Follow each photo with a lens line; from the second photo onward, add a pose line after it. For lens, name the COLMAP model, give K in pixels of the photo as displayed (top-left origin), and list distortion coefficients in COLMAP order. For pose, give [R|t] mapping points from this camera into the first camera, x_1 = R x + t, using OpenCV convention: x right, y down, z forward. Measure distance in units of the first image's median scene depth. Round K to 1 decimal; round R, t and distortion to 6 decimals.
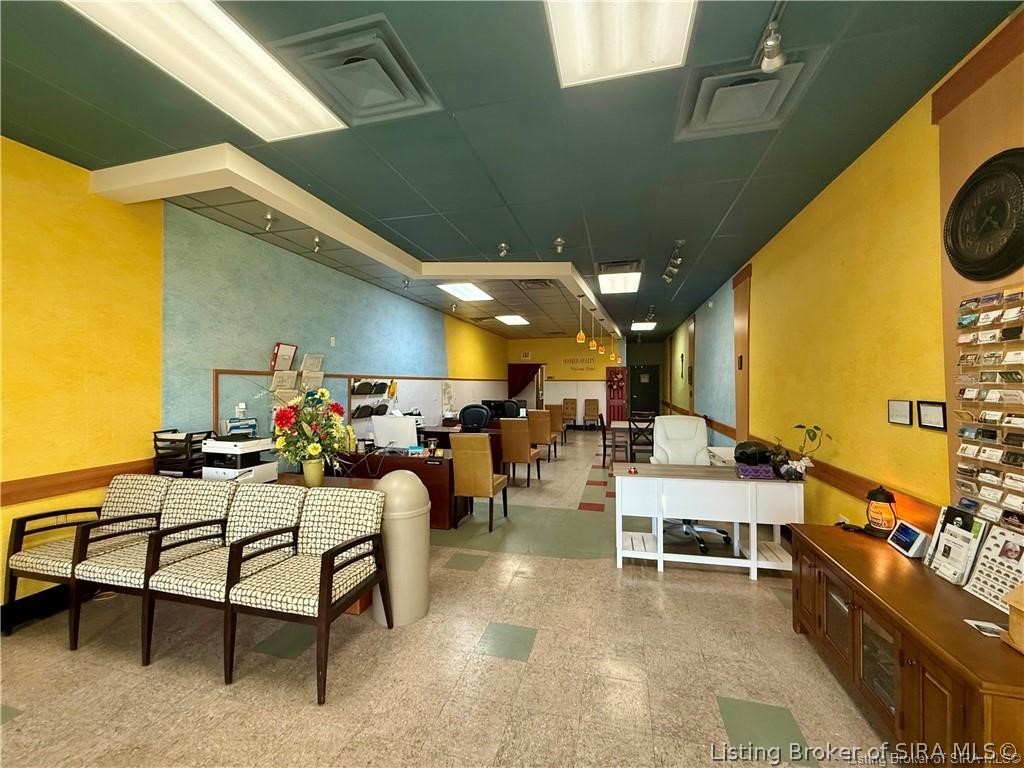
lens RADIAL K [[412.6, 0, 507.7], [0, 412.6, 383.2], [0, 0, 1]] dist [0.000078, -0.000013]
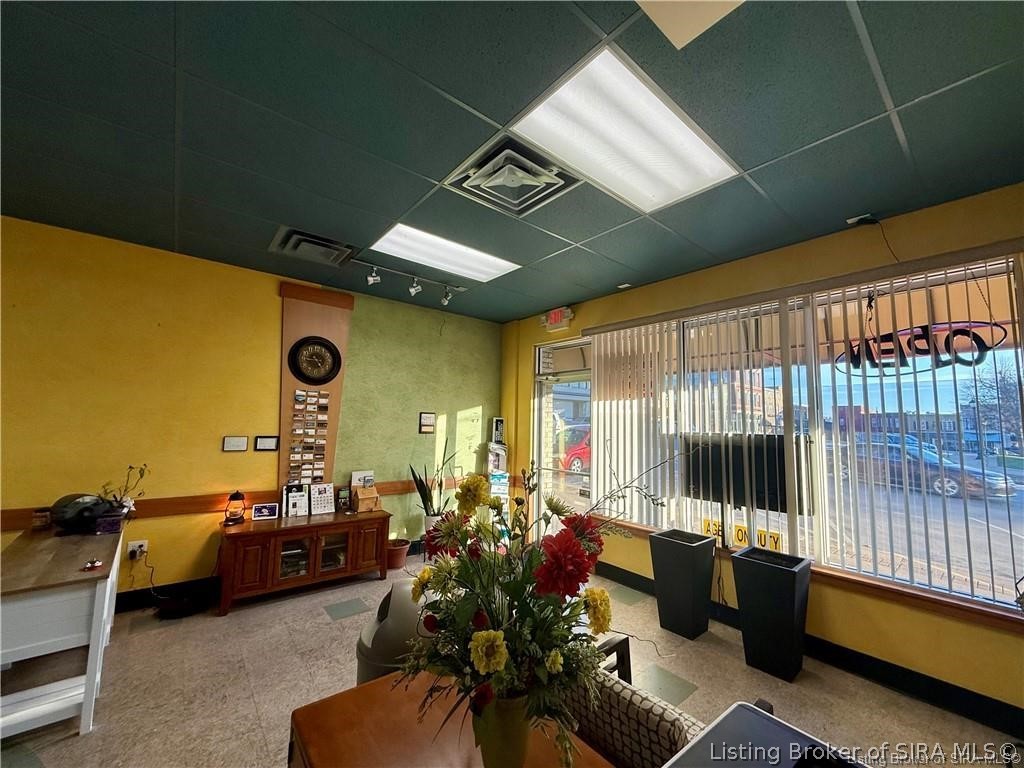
lens RADIAL K [[412.6, 0, 508.4], [0, 412.6, 383.7], [0, 0, 1]] dist [0.000078, -0.000013]
pose [[-0.816252, 0.040383, 0.576283, -0.424369], [-0.020658, 0.994875, -0.098977, -0.013267], [-0.577327, -0.092695, -0.811234, 0.818695]]
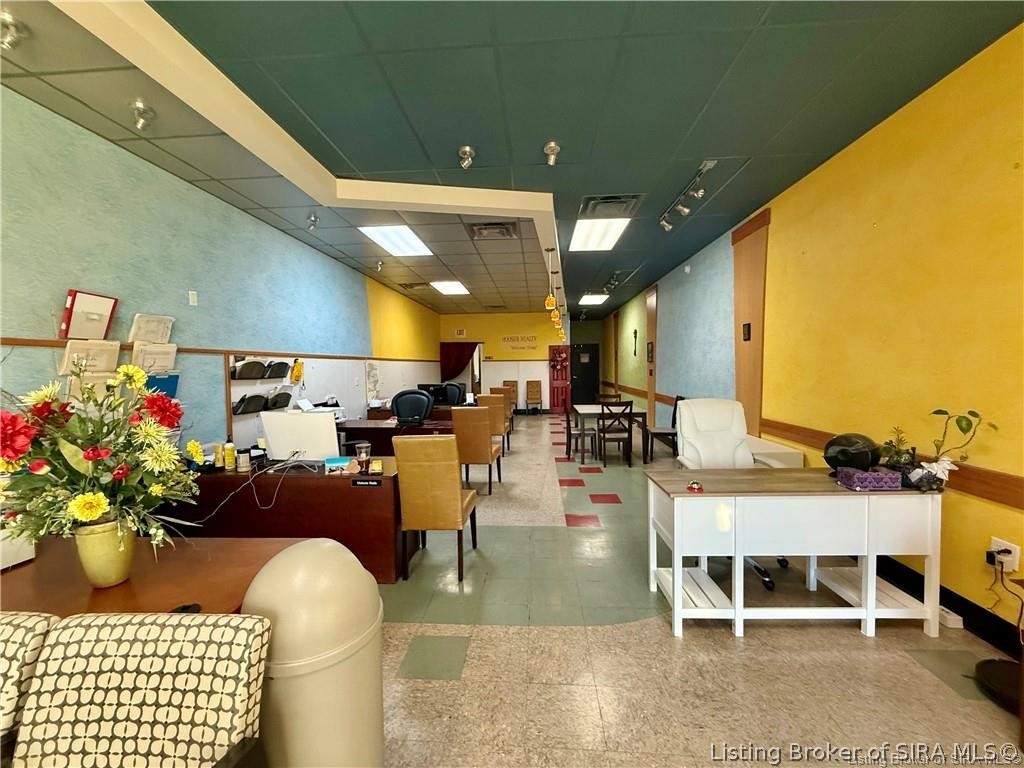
lens RADIAL K [[412.6, 0, 510.3], [0, 412.6, 384.3], [0, 0, 1]] dist [0.000078, -0.000013]
pose [[0.980398, -0.020748, 0.195934, -0.074743], [0.012136, 0.998911, 0.045052, 0.012566], [-0.196655, -0.041791, 0.979582, 0.297438]]
